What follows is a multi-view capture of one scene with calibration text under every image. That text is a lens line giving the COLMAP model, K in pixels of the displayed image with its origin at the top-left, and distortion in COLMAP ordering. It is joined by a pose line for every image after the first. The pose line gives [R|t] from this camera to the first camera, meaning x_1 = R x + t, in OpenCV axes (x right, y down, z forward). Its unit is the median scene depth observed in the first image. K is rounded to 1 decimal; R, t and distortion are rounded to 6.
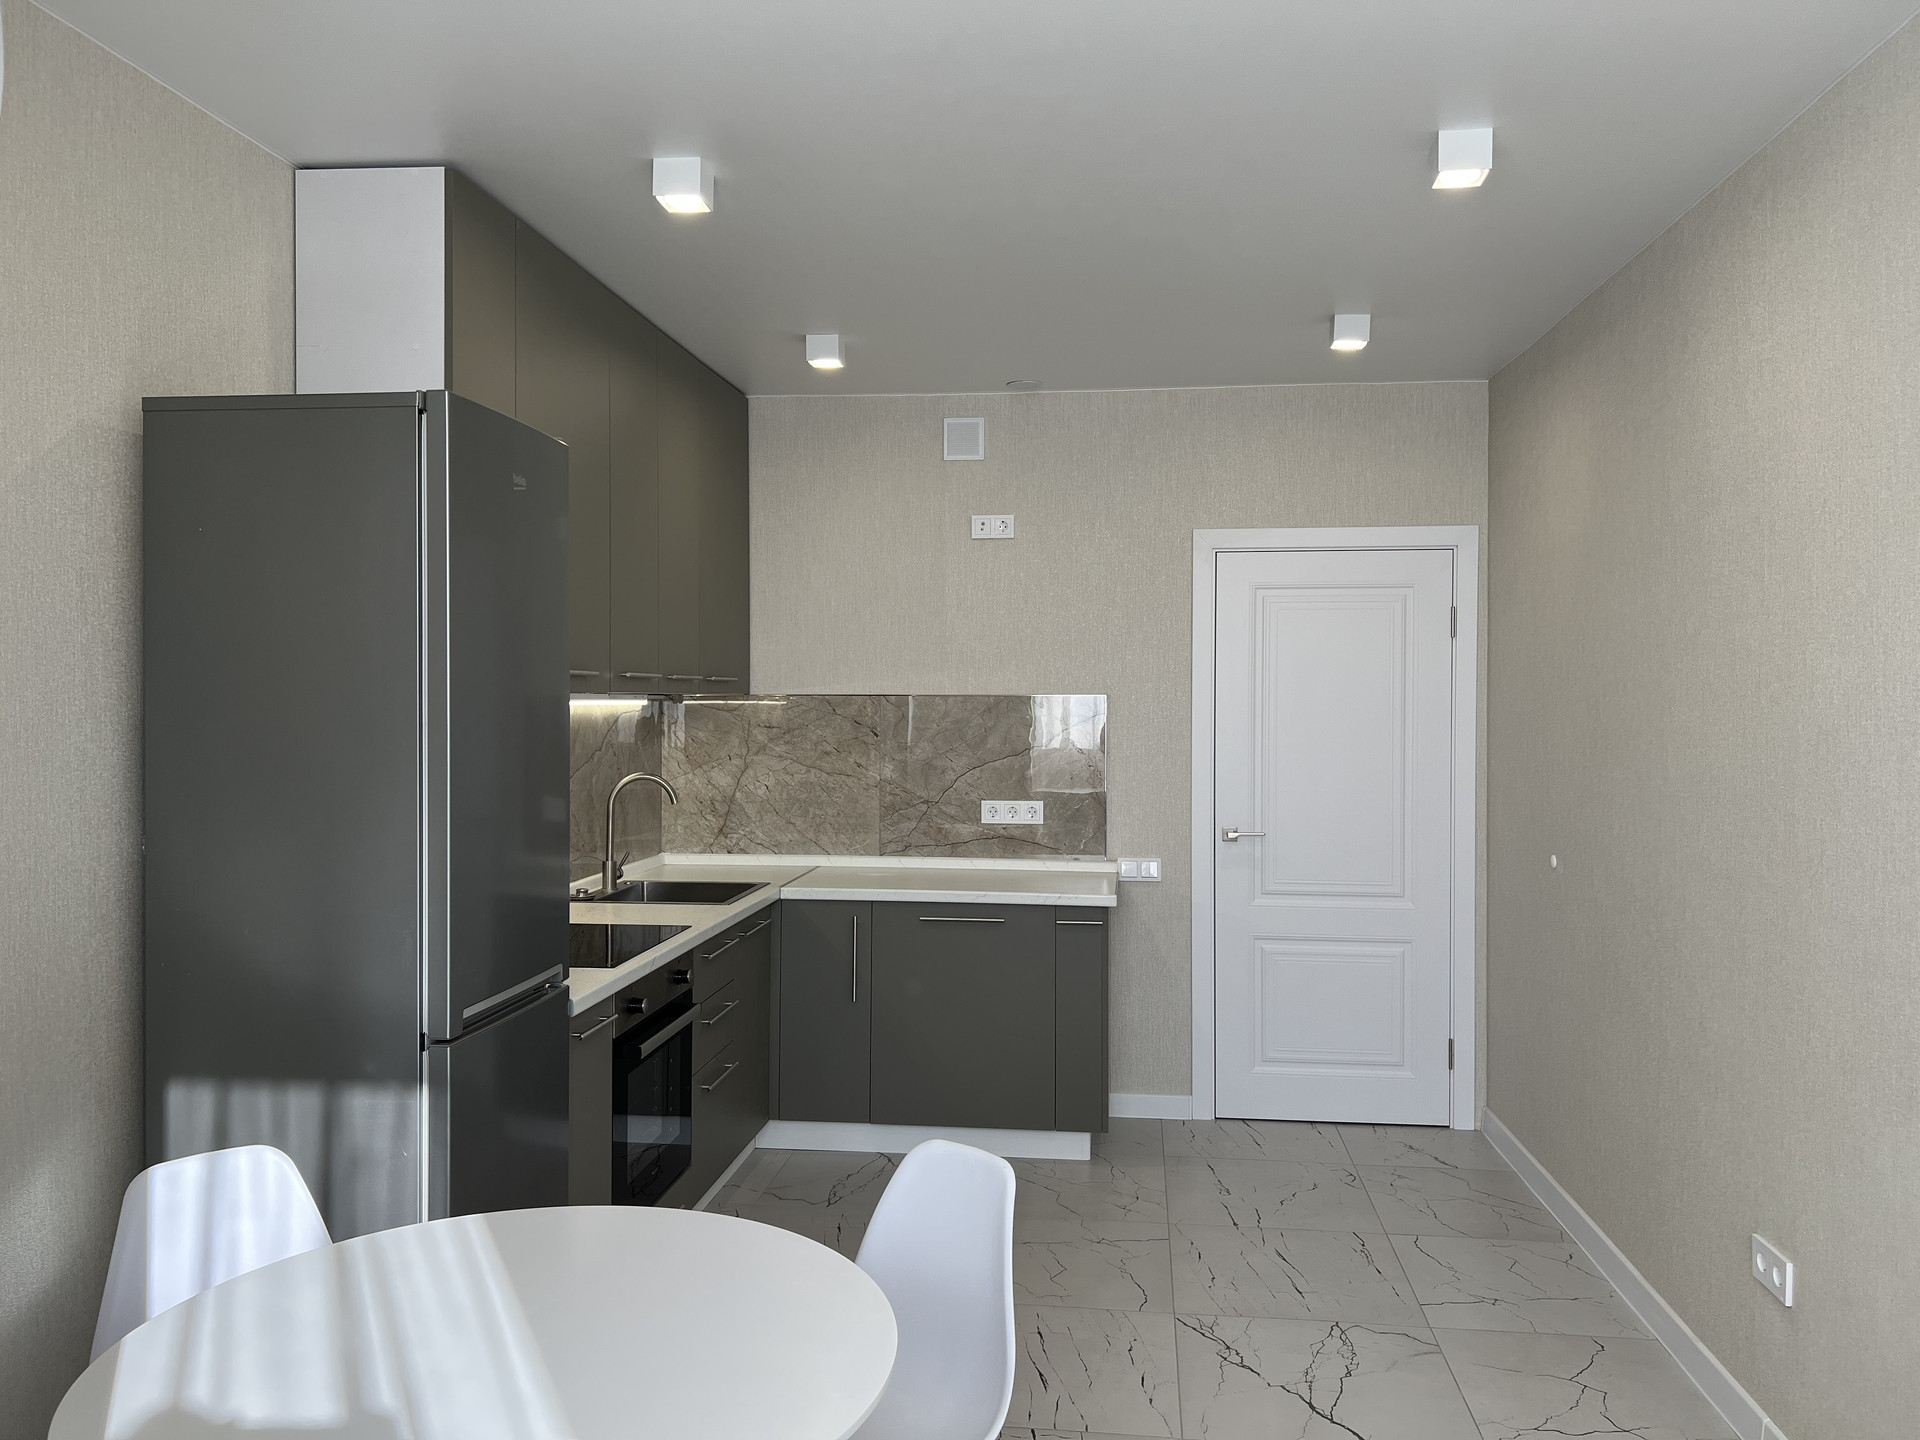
lens RADIAL K [[1448.5, 0, 960.0], [0, 1448.5, 720.0], [0, 0, 1]] dist [0.075965, -0.081592]
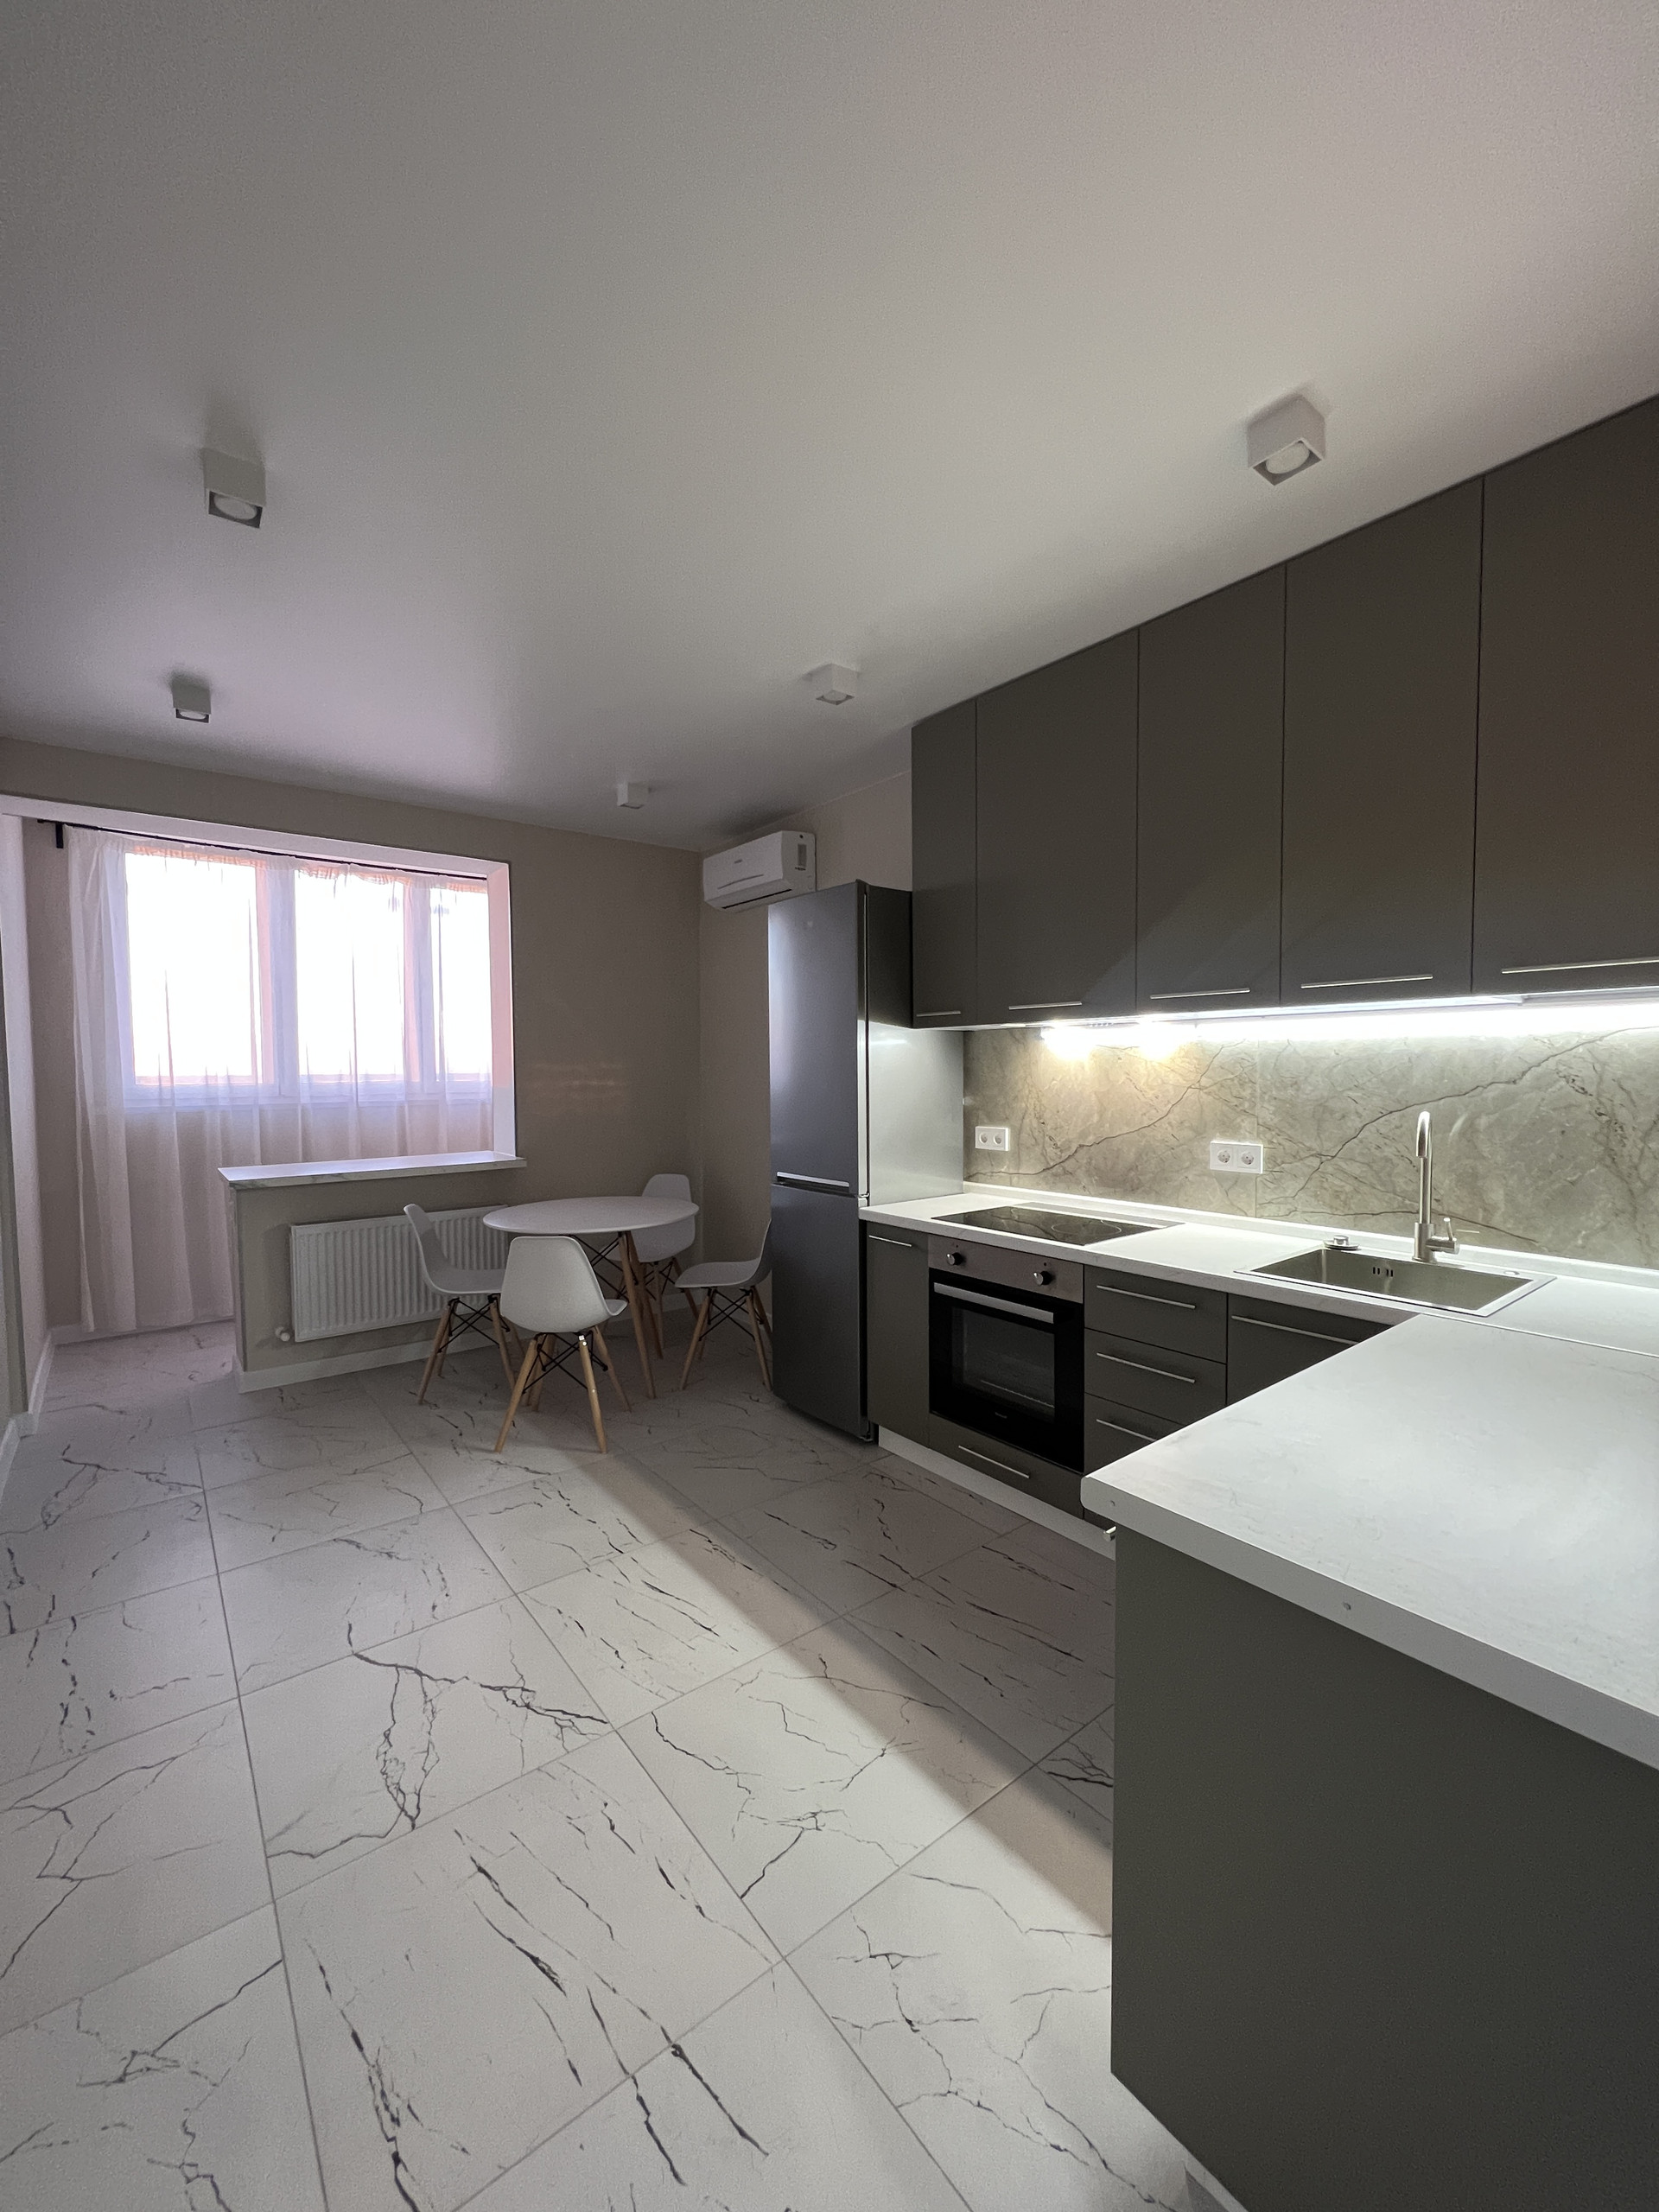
lens RADIAL K [[888.0, 0, 818.5], [0, 888.0, 1113.4], [0, 0, 1]] dist [-0.001709, 0.000241]
pose [[-0.714114, 0.026710, -0.699519, 0.424386], [-0.013666, 0.998549, 0.052079, 0.023794], [0.699896, 0.046750, -0.712713, 1.477365]]
